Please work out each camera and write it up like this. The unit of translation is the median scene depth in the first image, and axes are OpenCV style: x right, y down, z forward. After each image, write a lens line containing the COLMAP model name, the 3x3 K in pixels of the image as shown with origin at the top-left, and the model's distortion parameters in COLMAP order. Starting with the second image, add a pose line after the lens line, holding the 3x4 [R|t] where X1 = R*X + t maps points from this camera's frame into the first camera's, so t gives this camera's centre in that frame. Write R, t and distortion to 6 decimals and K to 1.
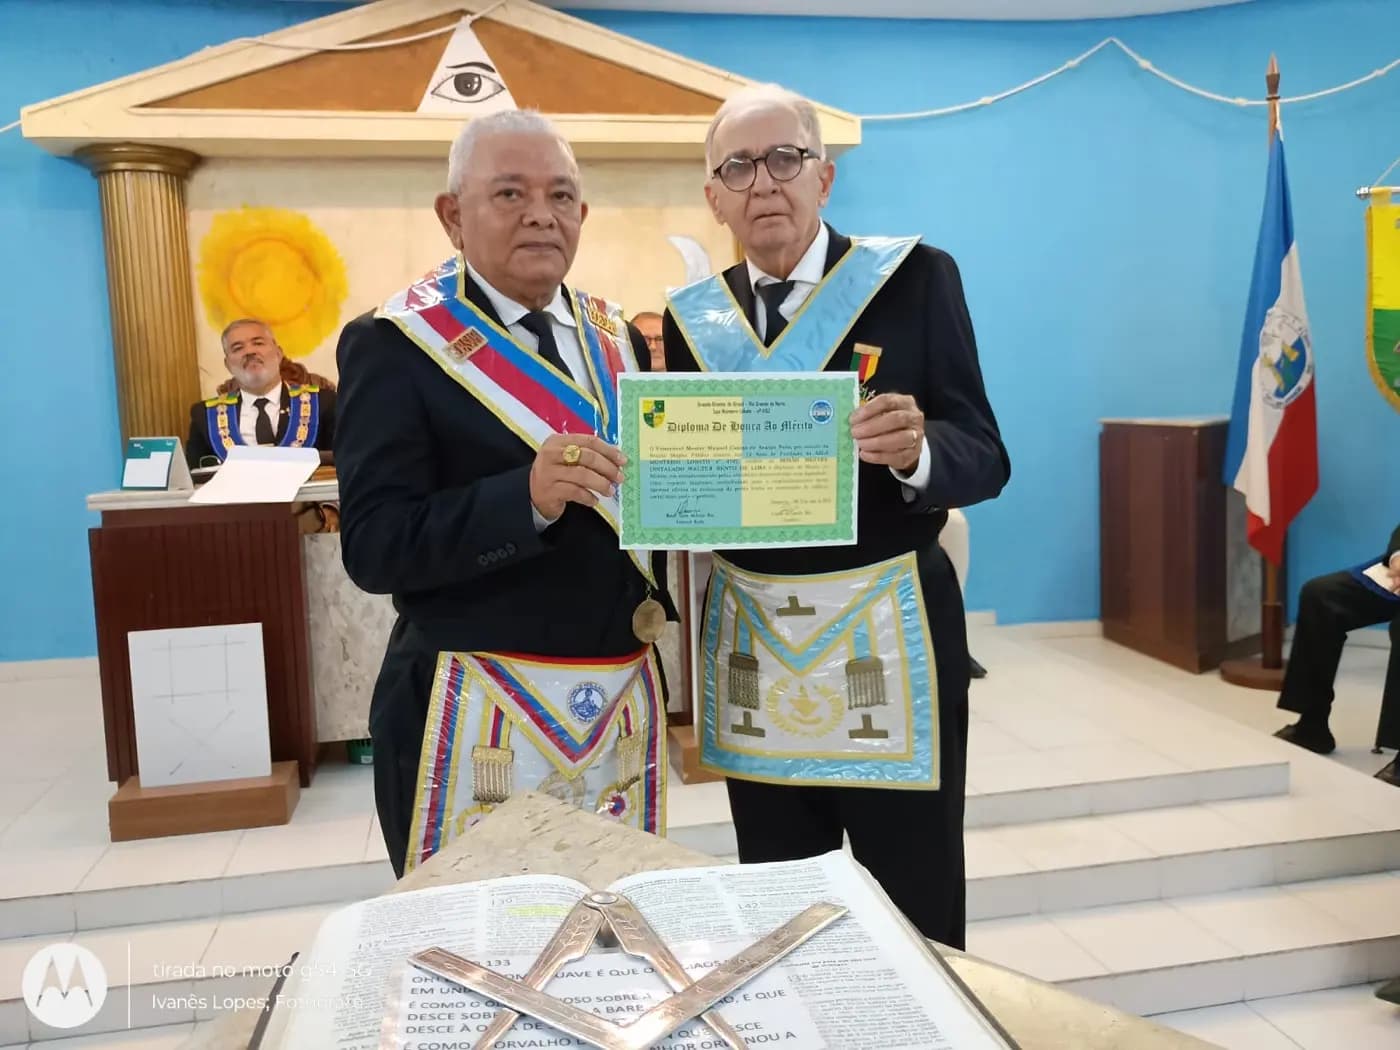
lens RADIAL K [[1154.8, 0, 705.0], [0, 1154.8, 518.0], [0, 0, 1]] dist [0.070847, -0.109372]
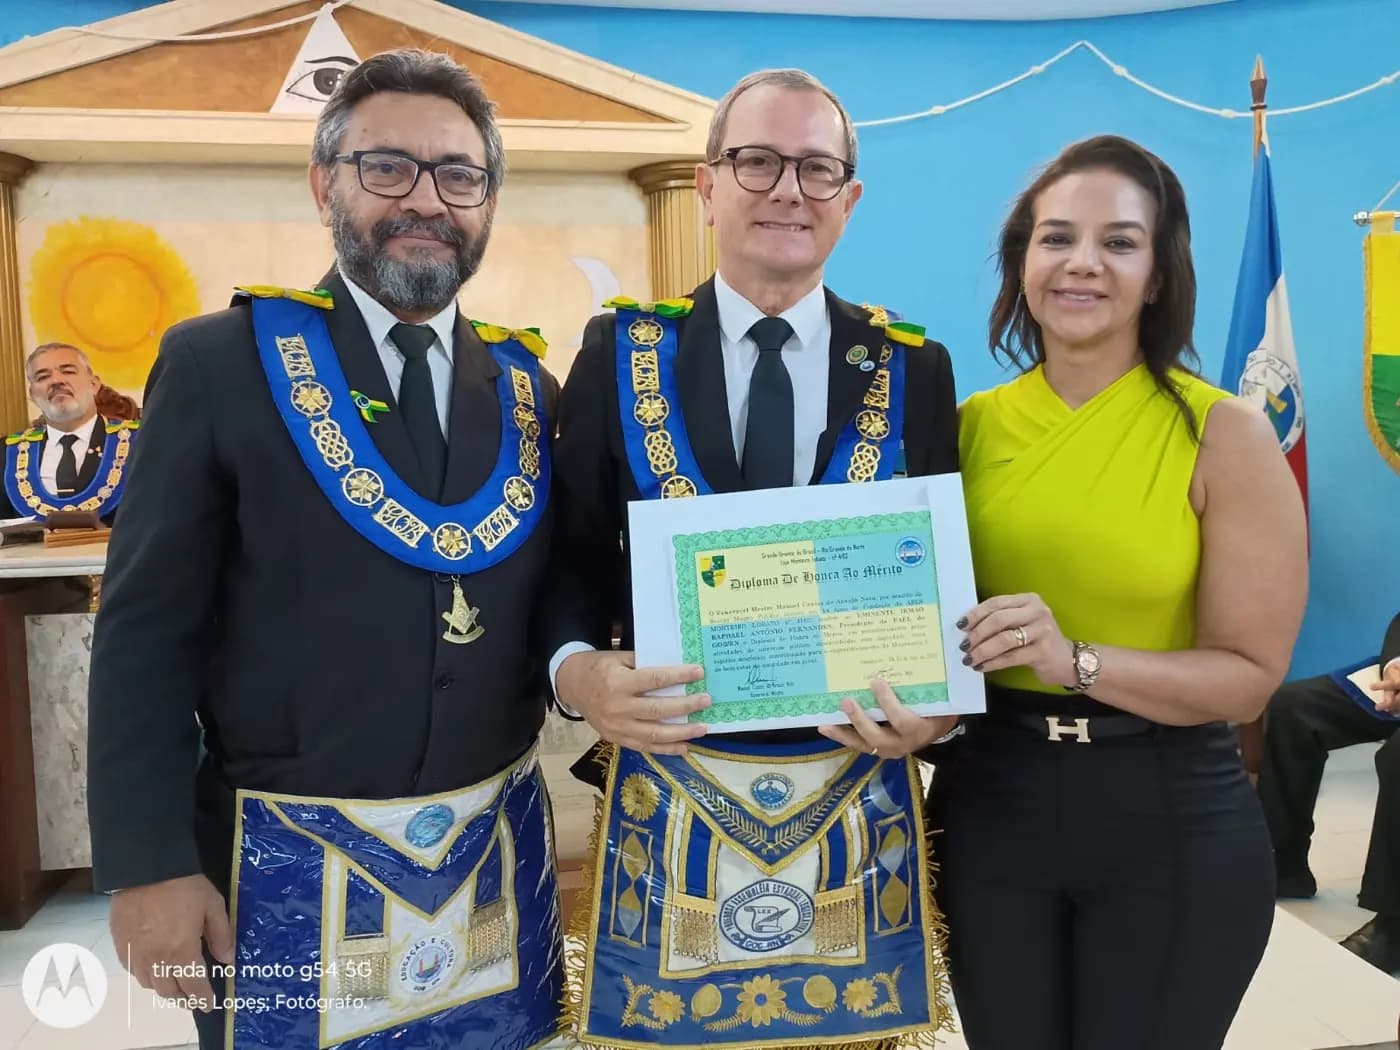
lens RADIAL K [[1154.8, 0, 705.0], [0, 1154.8, 518.0], [0, 0, 1]] dist [0.070847, -0.109372]
pose [[0.999547, 0.018719, -0.023570, 0.105360], [-0.019133, 0.999665, -0.017454, -0.034786], [0.023236, 0.017897, 0.999570, 0.136813]]
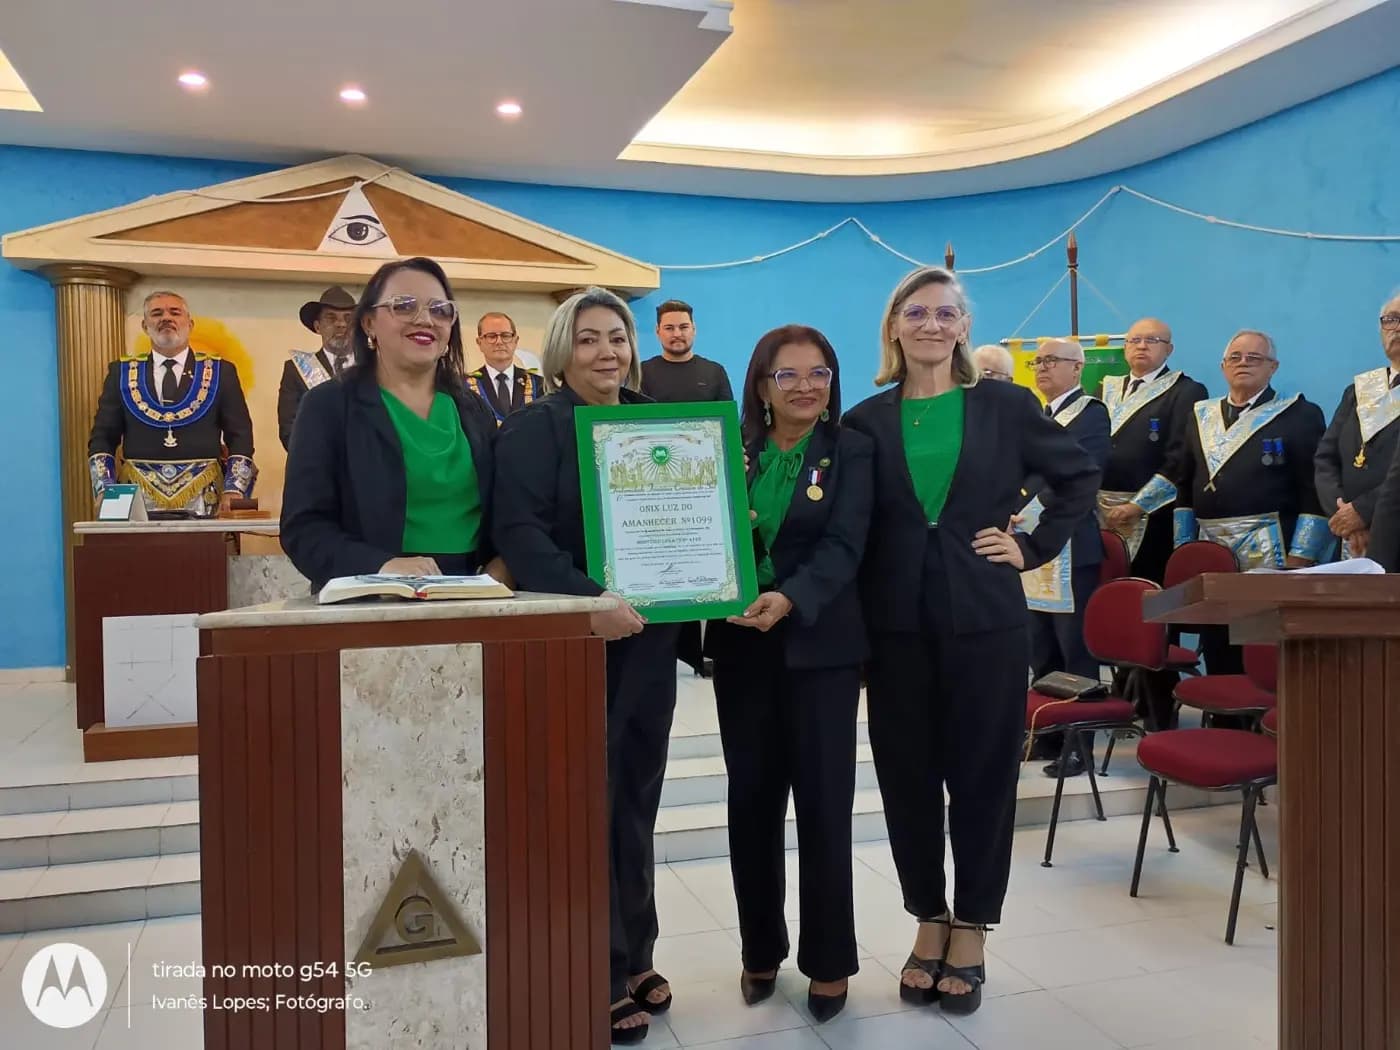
lens RADIAL K [[1148.6, 0, 711.4], [0, 1148.6, 521.0], [0, 0, 1]] dist [0.064593, -0.095314]
pose [[0.992885, 0.022592, 0.116917, 0.047909], [-0.013286, 0.996725, -0.079767, 0.053108], [-0.118336, 0.077646, 0.989933, -0.317465]]
